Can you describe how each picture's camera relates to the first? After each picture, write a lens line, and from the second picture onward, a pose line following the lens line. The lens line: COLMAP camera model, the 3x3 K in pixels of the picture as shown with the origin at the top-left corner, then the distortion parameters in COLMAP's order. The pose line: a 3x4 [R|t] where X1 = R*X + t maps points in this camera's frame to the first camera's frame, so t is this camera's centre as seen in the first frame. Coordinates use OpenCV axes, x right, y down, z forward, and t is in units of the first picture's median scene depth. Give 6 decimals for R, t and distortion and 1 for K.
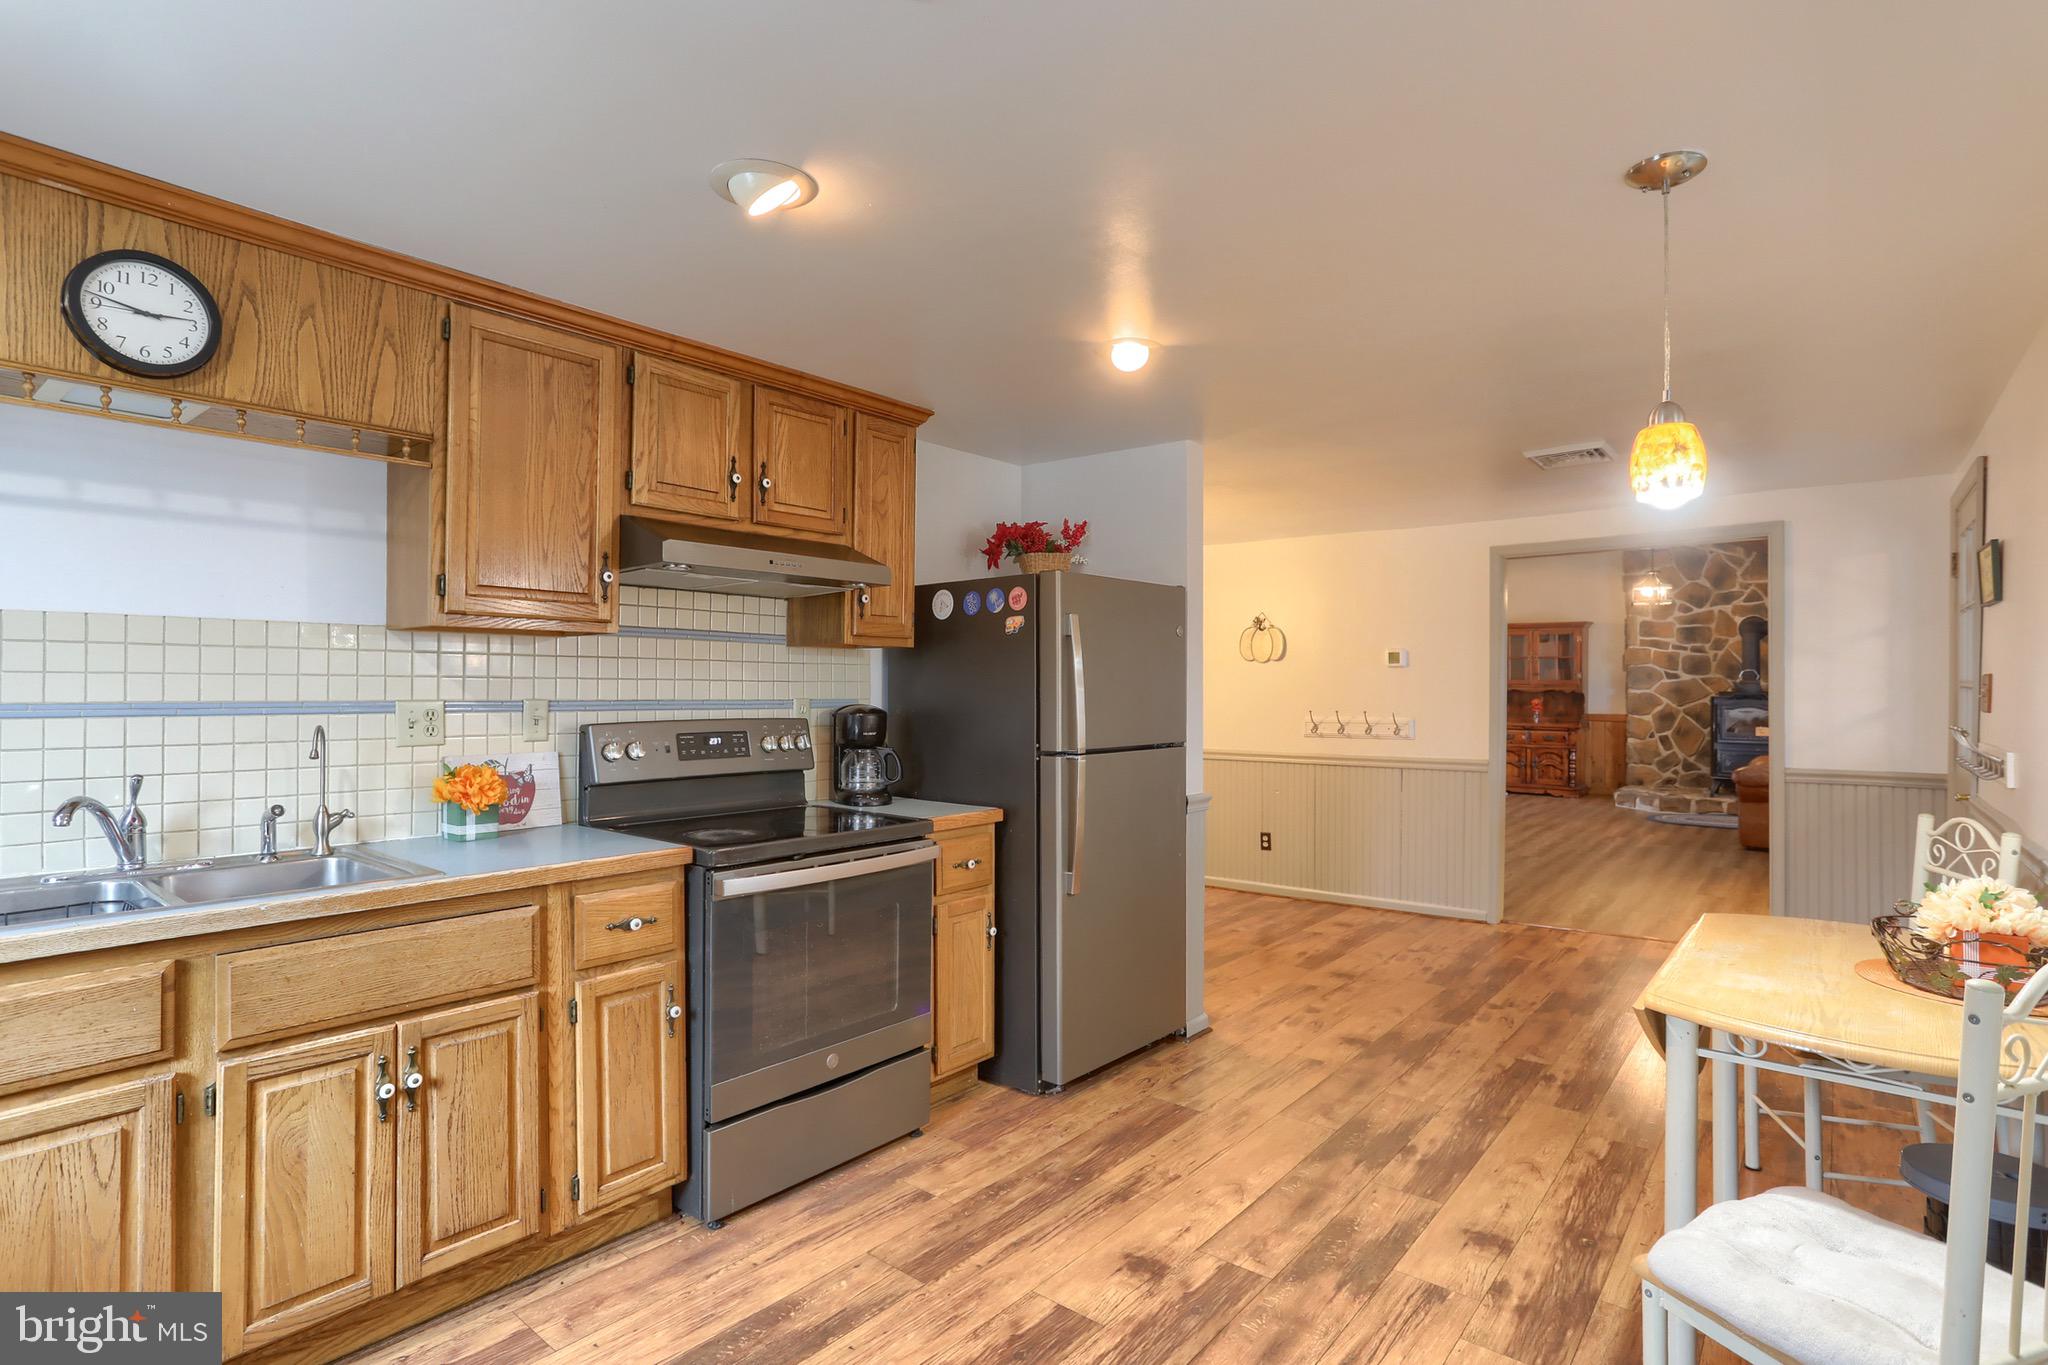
lens RADIAL K [[1034.0, 0, 1053.2], [0, 1034.0, 690.9], [0, 0, 1]] dist [-0.027086, 0.010805]
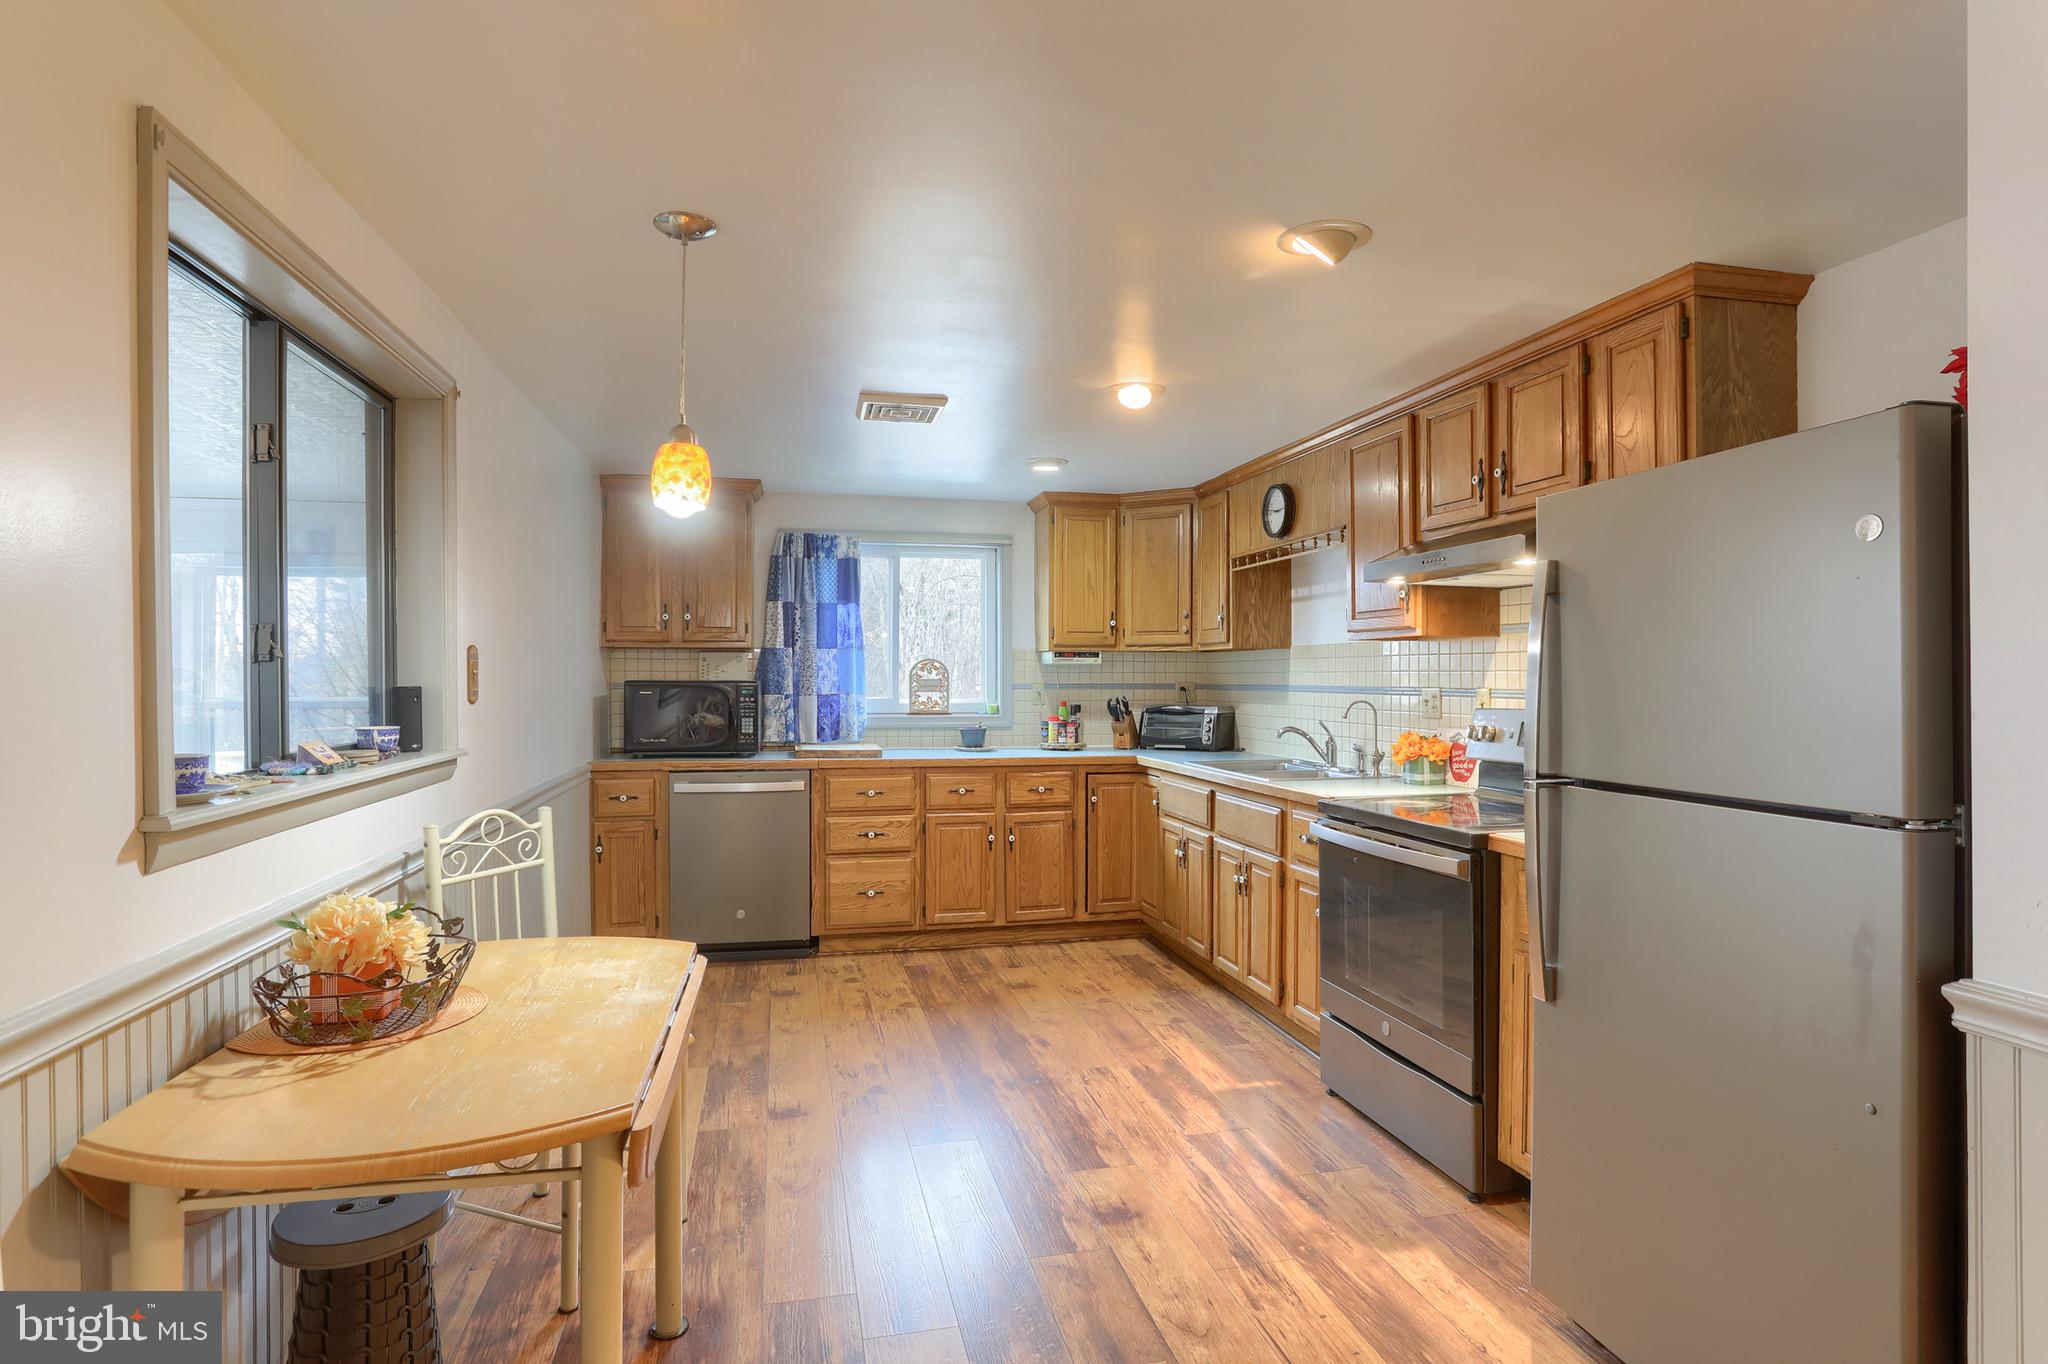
lens RADIAL K [[1110.1, 0, 1022.1], [0, 1110.1, 684.3], [0, 0, 1]] dist [-0.040957, 0.021187]
pose [[-0.641027, -0.003281, -0.767512, 0.710182], [-0.009187, 0.999952, 0.003398, 0.003534], [0.767464, 0.009230, -0.641026, 1.137183]]
